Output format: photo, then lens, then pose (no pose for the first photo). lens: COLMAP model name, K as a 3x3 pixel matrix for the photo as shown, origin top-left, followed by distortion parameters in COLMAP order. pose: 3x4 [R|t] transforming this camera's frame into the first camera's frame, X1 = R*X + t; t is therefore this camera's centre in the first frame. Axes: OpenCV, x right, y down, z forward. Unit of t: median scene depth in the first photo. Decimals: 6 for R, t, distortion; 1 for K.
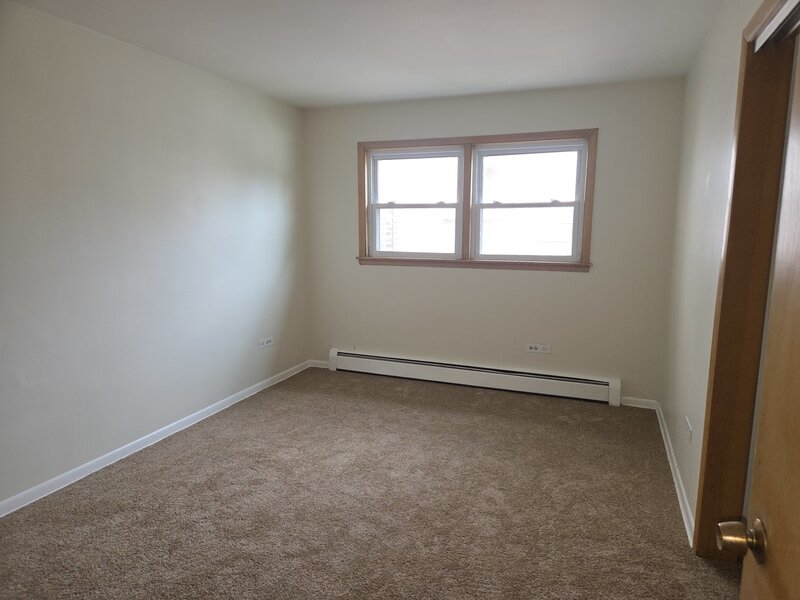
lens RADIAL K [[530.3, 0, 410.9], [0, 530.3, 304.1], [0, 0, 1]] dist [0.093505, -0.089161]
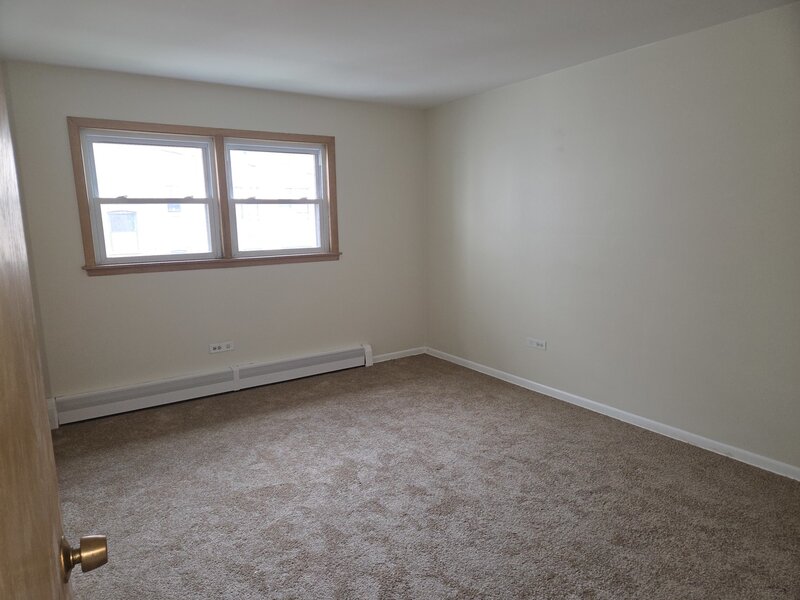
lens RADIAL K [[530.3, 0, 410.9], [0, 530.3, 304.1], [0, 0, 1]] dist [0.093505, -0.089161]
pose [[0.569387, -0.151565, 0.807977, -0.497796], [0.149033, 0.985602, 0.079861, -0.031702], [-0.808448, 0.074944, 0.583777, 0.188034]]
